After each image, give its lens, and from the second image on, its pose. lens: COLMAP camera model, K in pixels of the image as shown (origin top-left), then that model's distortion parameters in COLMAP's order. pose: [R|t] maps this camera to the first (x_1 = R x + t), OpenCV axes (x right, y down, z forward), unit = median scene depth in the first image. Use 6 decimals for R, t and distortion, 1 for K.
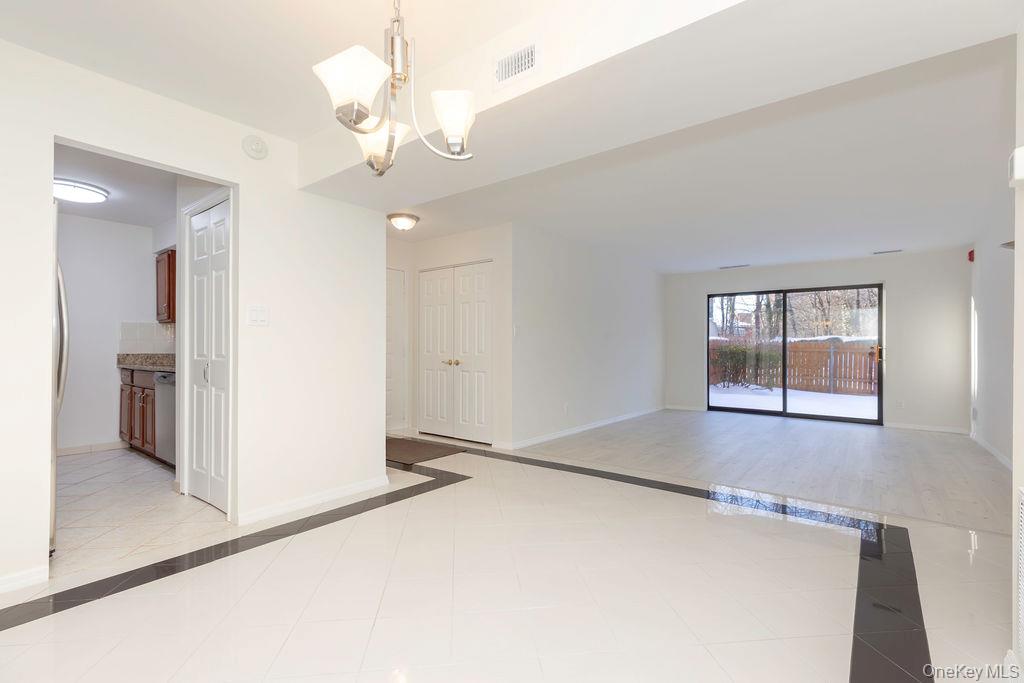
lens RADIAL K [[466.2, 0, 510.8], [0, 466.2, 346.5], [0, 0, 1]] dist [0.004694, 0.001001]
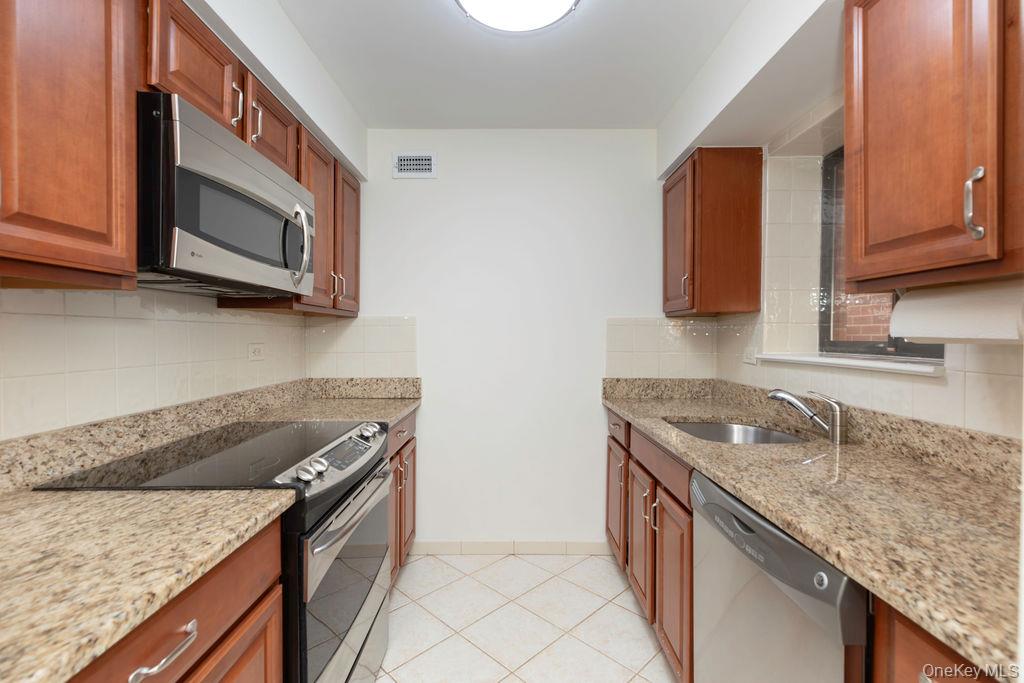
lens RADIAL K [[466.2, 0, 513.2], [0, 466.2, 337.3], [0, 0, 1]] dist [0.004694, 0.001001]
pose [[0.631477, 0.006464, -0.775368, -0.499672], [0.000061, 0.999965, 0.008386, -0.035210], [0.775395, -0.005343, 0.631454, 0.592944]]
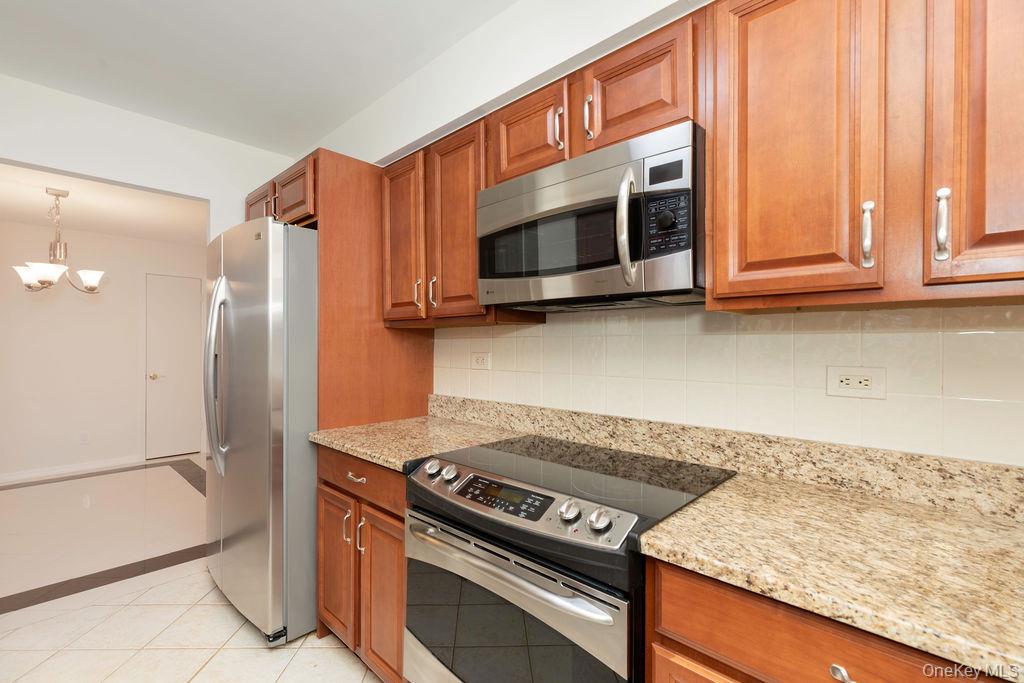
lens RADIAL K [[466.2, 0, 514.0], [0, 466.2, 346.0], [0, 0, 1]] dist [0.004694, 0.001001]
pose [[-0.995985, 0.001475, 0.089505, -1.297669], [0.001592, 0.999998, 0.001231, -0.041165], [-0.089503, 0.001369, -0.995986, 1.440999]]
